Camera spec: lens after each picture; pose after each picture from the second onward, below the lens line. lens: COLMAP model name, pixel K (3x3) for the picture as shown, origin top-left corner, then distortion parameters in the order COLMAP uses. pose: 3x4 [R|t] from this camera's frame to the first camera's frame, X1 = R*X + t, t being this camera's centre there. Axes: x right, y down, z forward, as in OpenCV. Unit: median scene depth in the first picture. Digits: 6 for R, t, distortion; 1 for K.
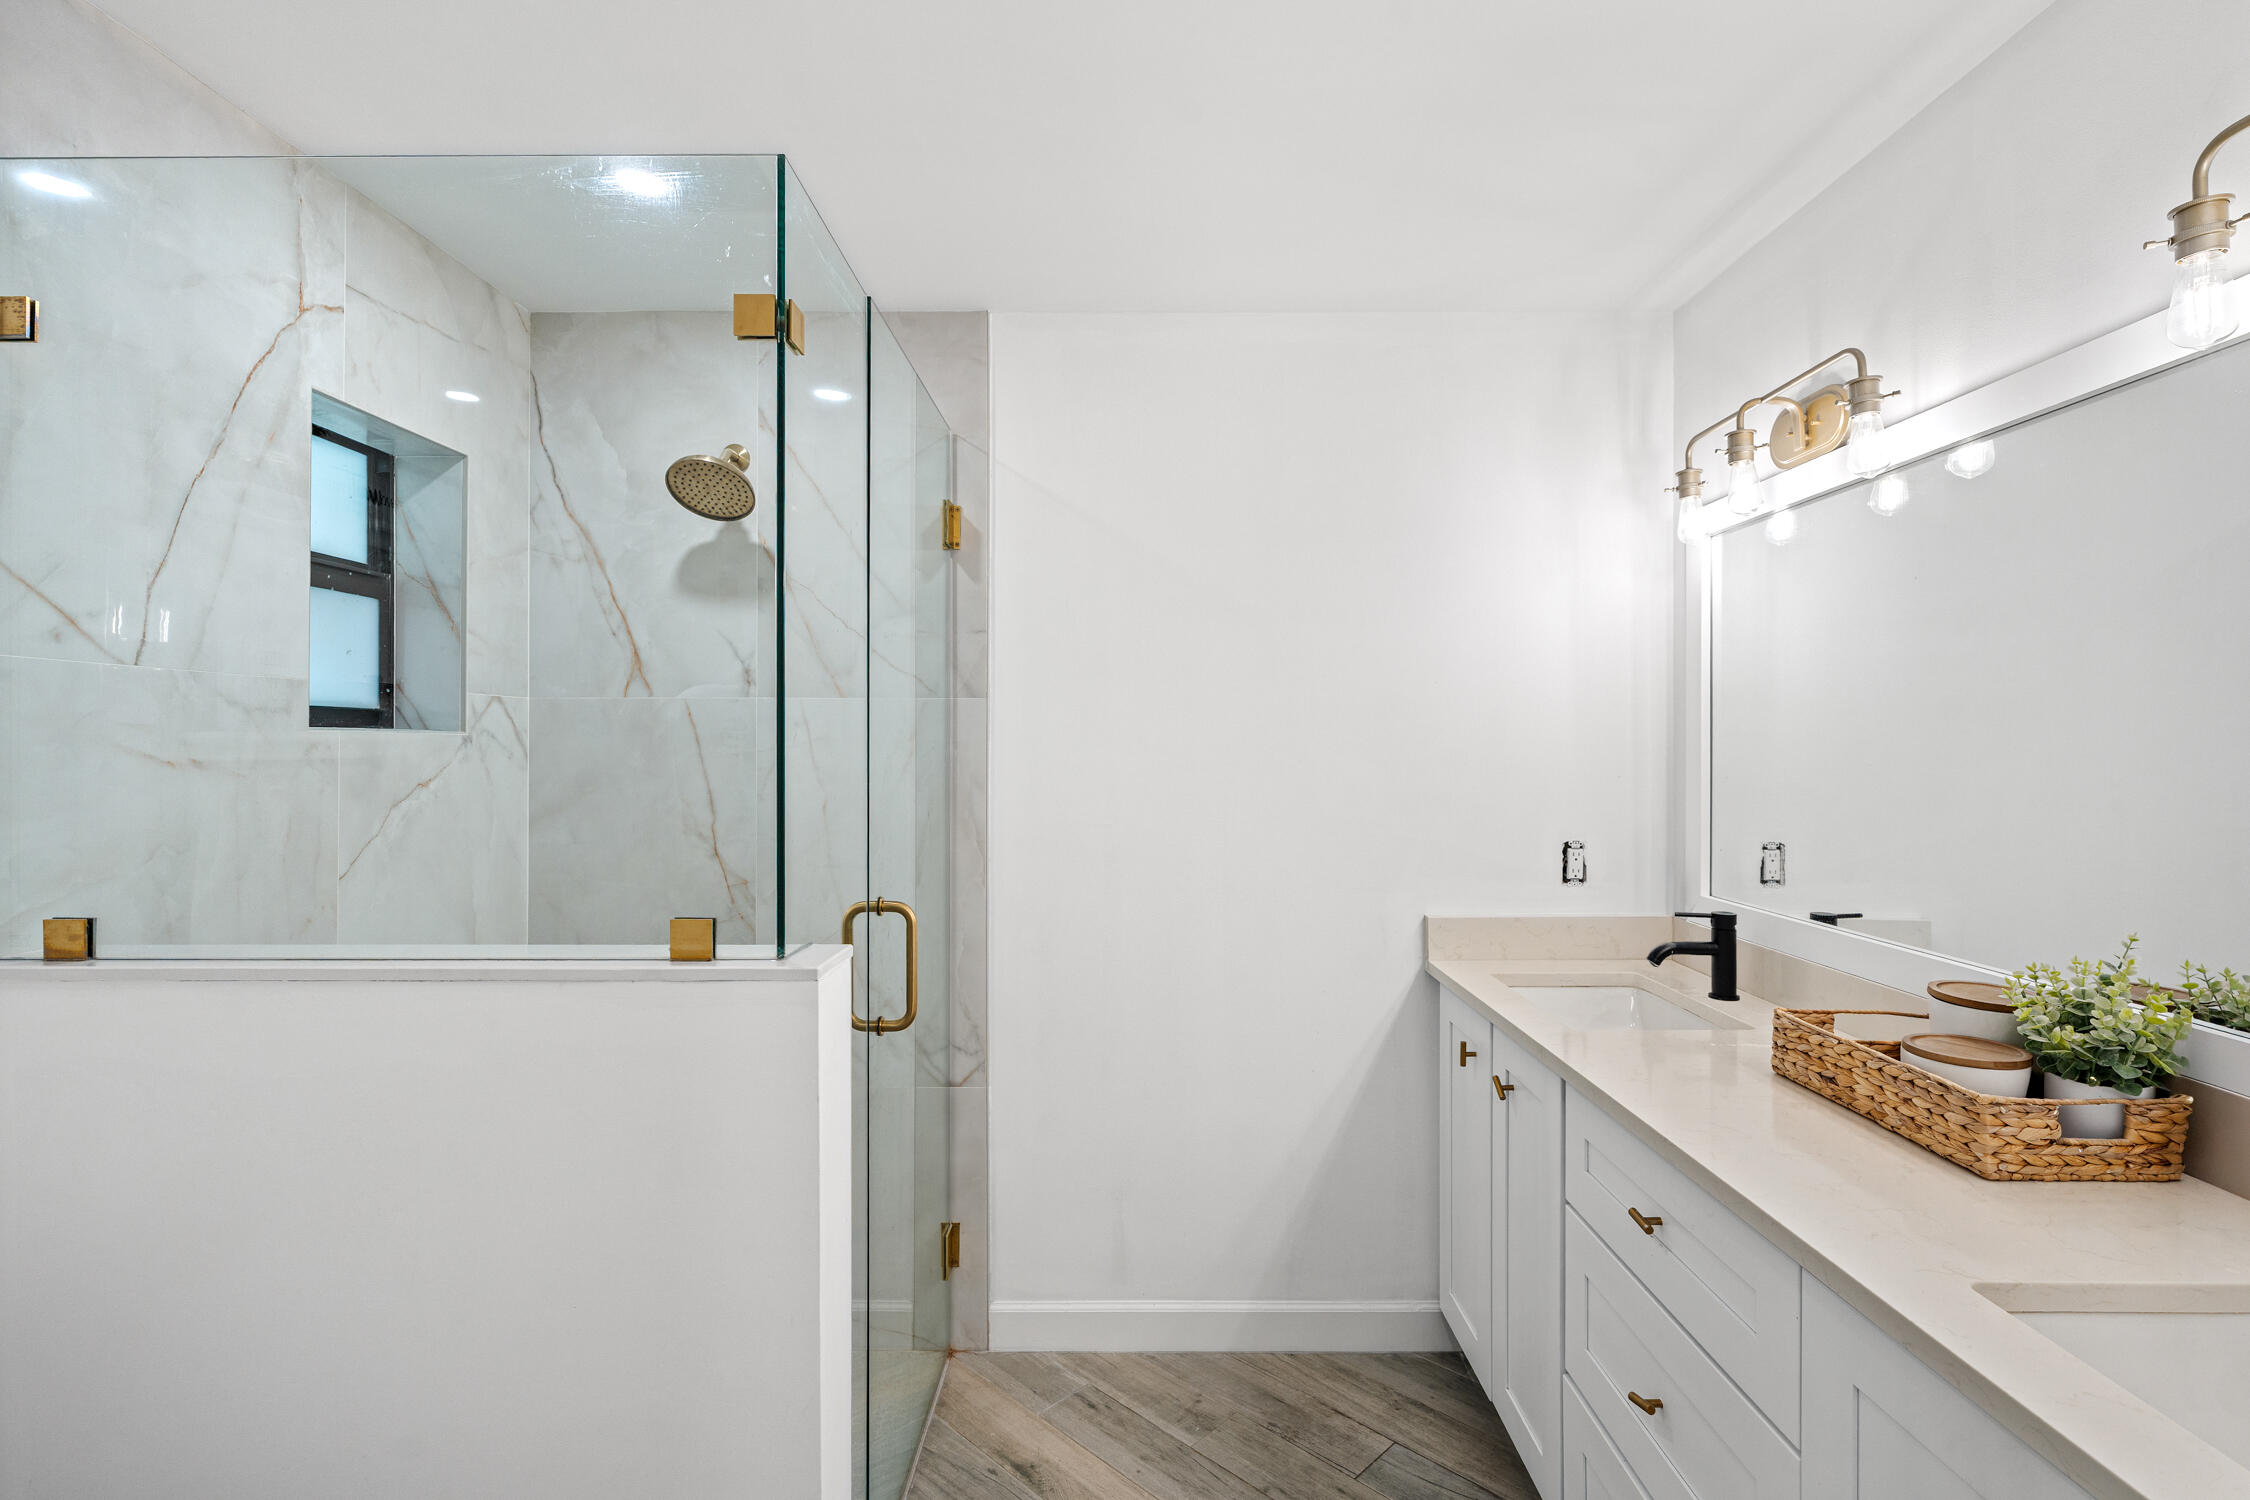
lens RADIAL K [[1015.1, 0, 1125.0], [0, 1015.1, 750.0], [0, 0, 1]] dist [0.025462, 0.000310]
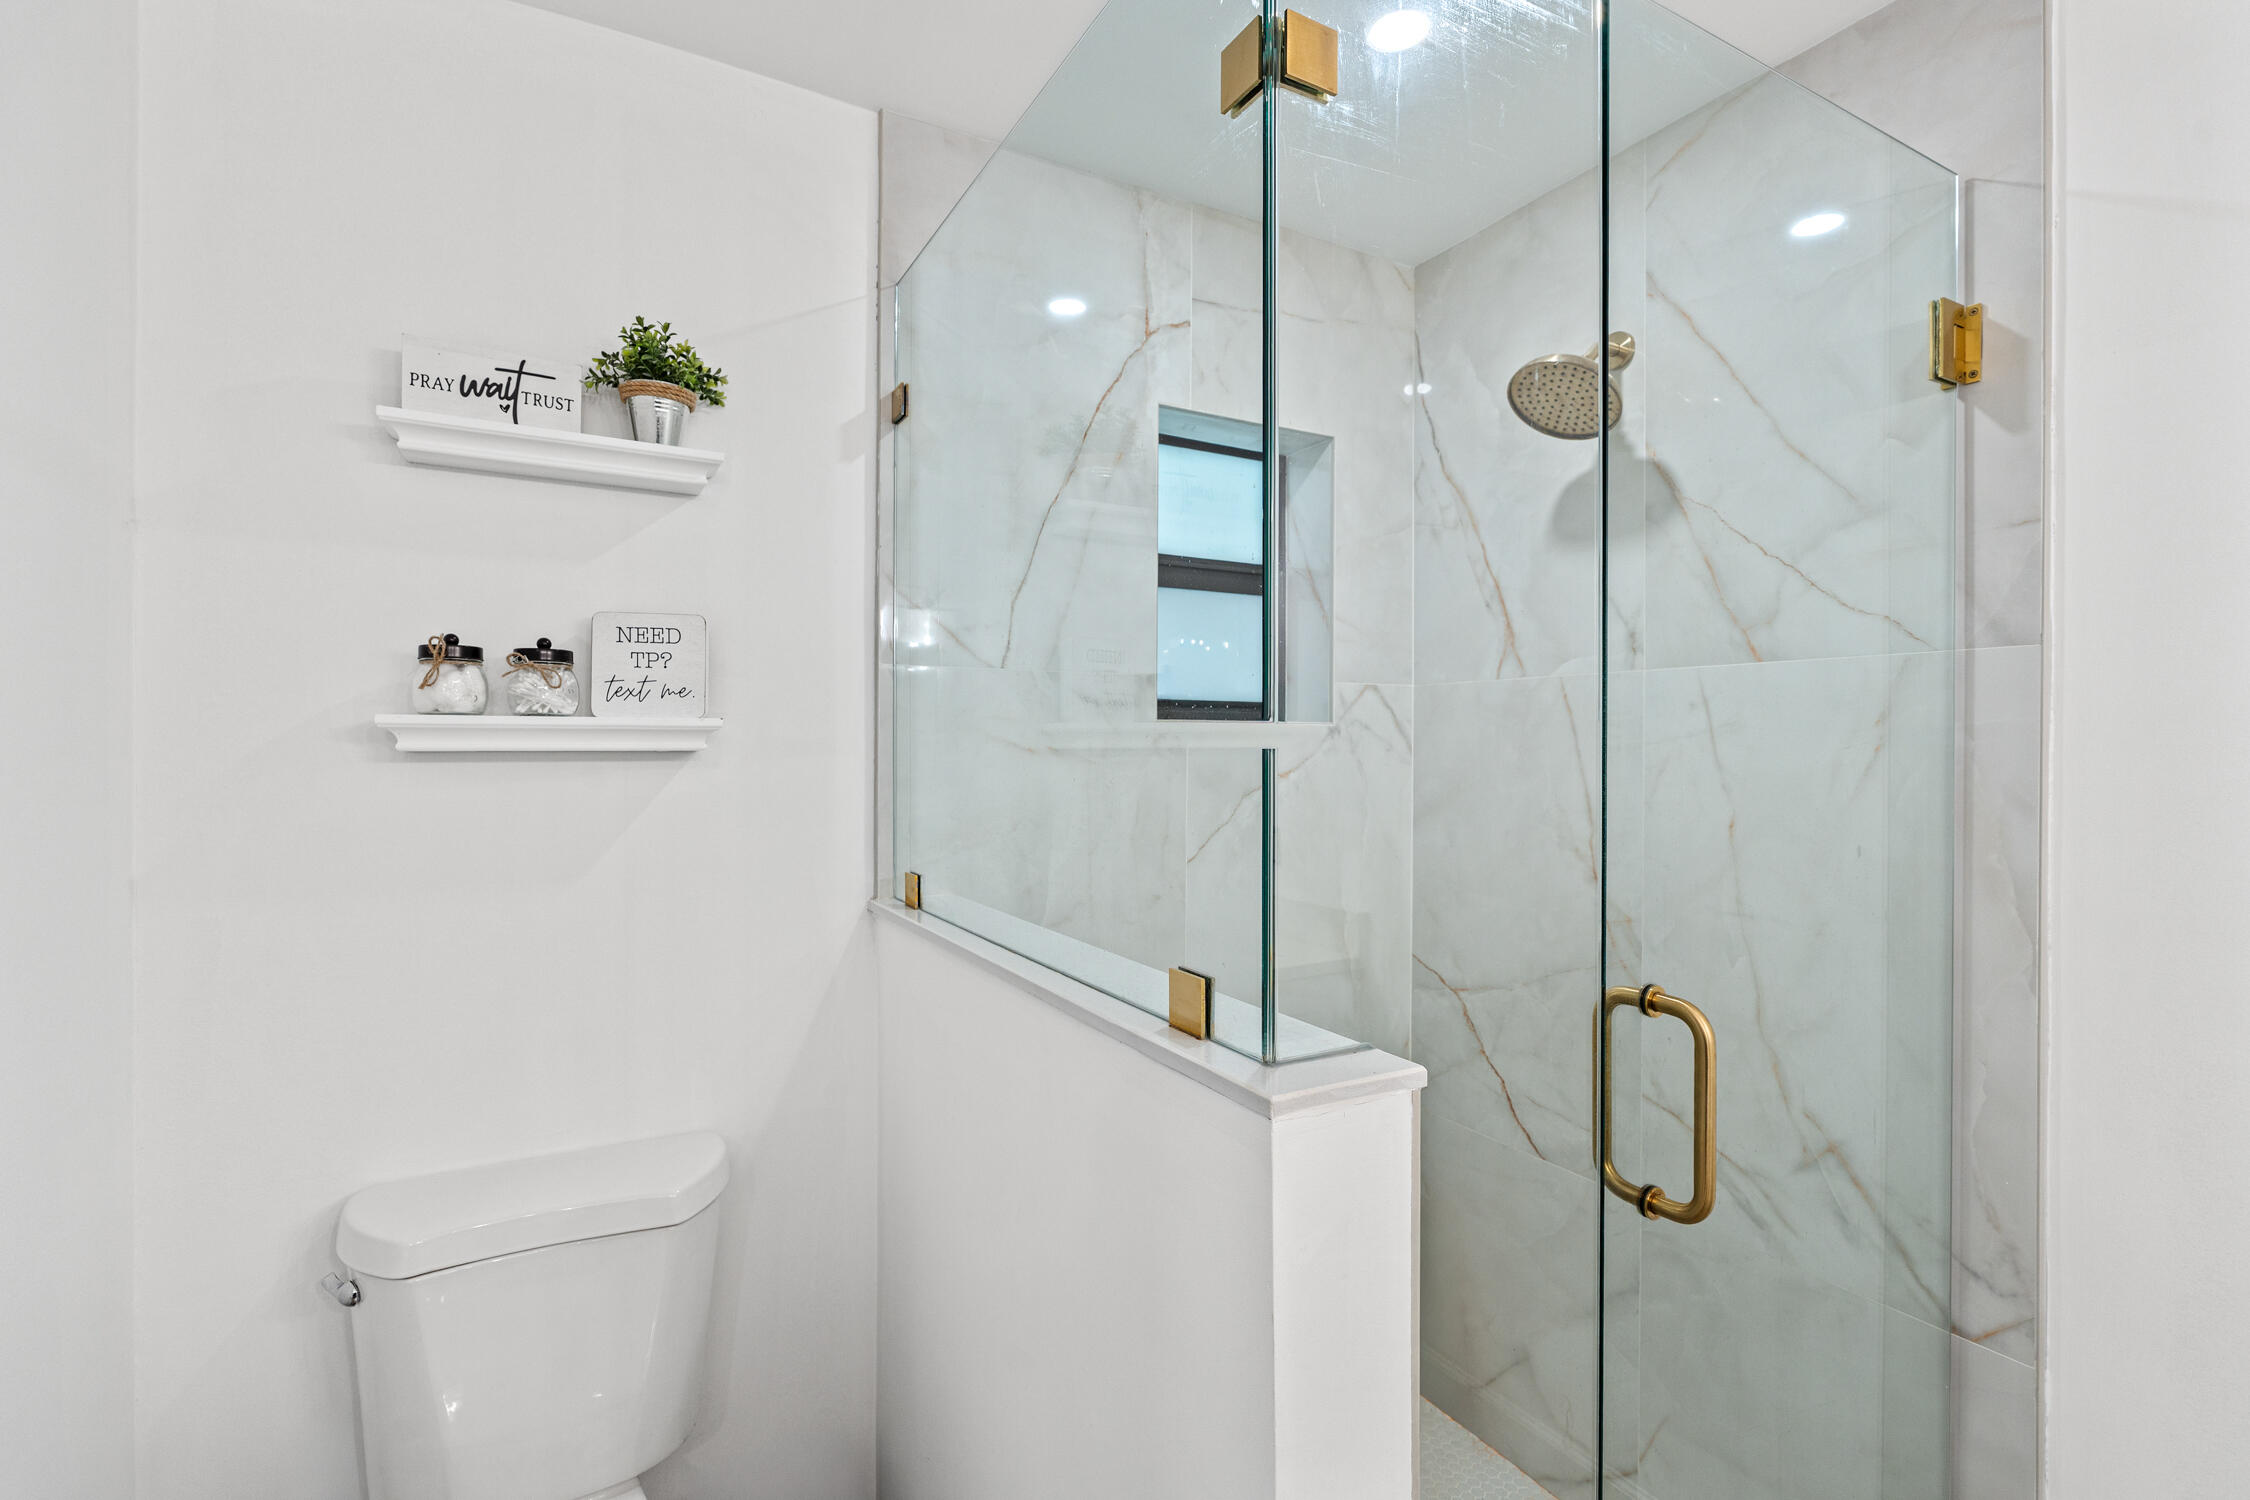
lens RADIAL K [[1025.4, 0, 1132.2], [0, 1025.4, 745.1], [0, 0, 1]] dist [-0.000425, 0.000279]
pose [[0.506443, 0.002325, -0.862270, 0.109523], [-0.003768, 0.999993, 0.000483, 0.004538], [0.862265, 0.003004, 0.506448, 0.391394]]
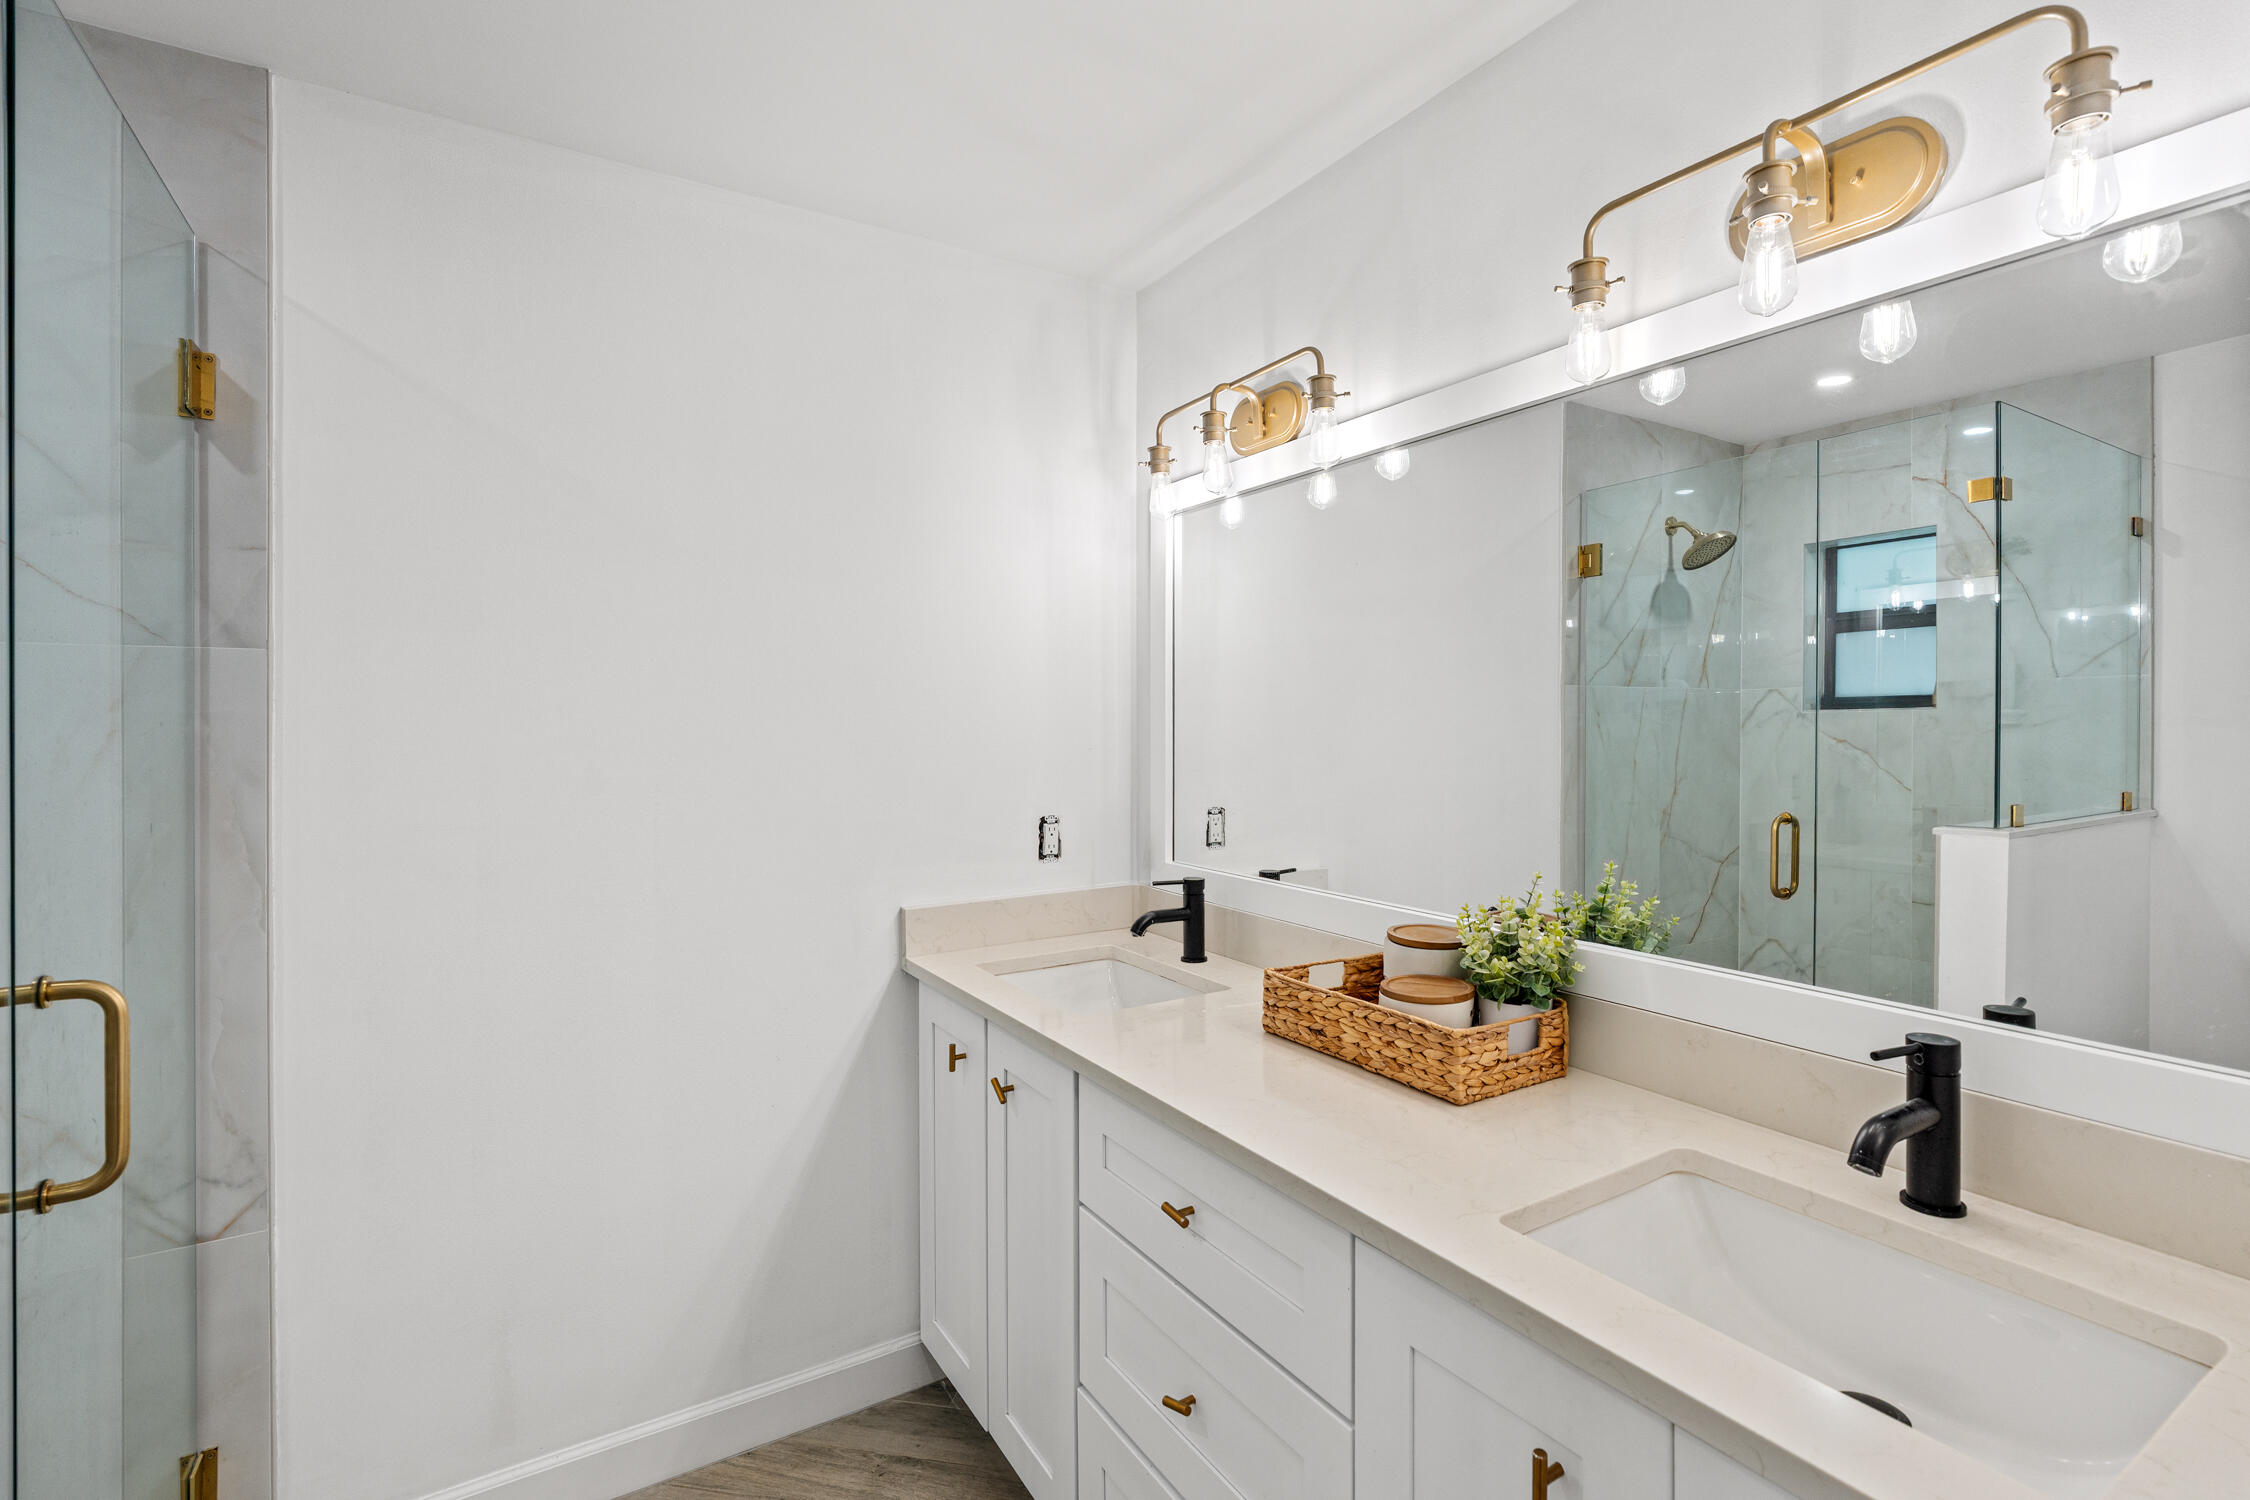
lens RADIAL K [[1037.2, 0, 1128.0], [0, 1037.2, 722.7], [0, 0, 1]] dist [0.000213, 0.001794]
pose [[0.842618, -0.004179, 0.538496, -0.033404], [0.006503, 0.999976, -0.002415, 0.003994], [-0.538473, 0.005537, 0.842625, 0.147425]]
